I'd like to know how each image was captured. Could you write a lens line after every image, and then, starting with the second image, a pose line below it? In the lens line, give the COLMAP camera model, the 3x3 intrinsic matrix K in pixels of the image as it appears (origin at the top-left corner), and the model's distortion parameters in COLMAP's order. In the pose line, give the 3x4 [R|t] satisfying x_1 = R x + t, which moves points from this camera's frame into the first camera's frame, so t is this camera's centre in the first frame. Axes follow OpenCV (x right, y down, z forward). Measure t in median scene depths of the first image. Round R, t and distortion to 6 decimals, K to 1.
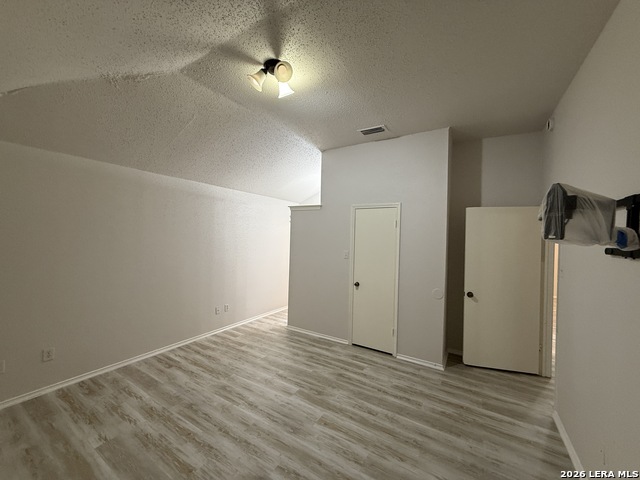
lens RADIAL K [[256.8, 0, 318.6], [0, 256.8, 238.3], [0, 0, 1]] dist [0.002479, 0.000545]
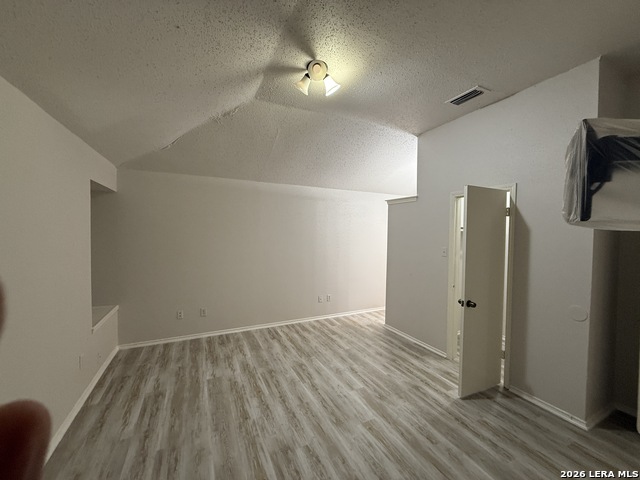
lens RADIAL K [[256.8, 0, 318.6], [0, 256.8, 238.3], [0, 0, 1]] dist [0.002479, 0.000545]
pose [[0.845283, -0.002460, -0.534313, 0.265063], [0.007324, 0.999949, 0.006983, 0.012439], [0.534268, -0.009817, 0.845258, 0.078654]]
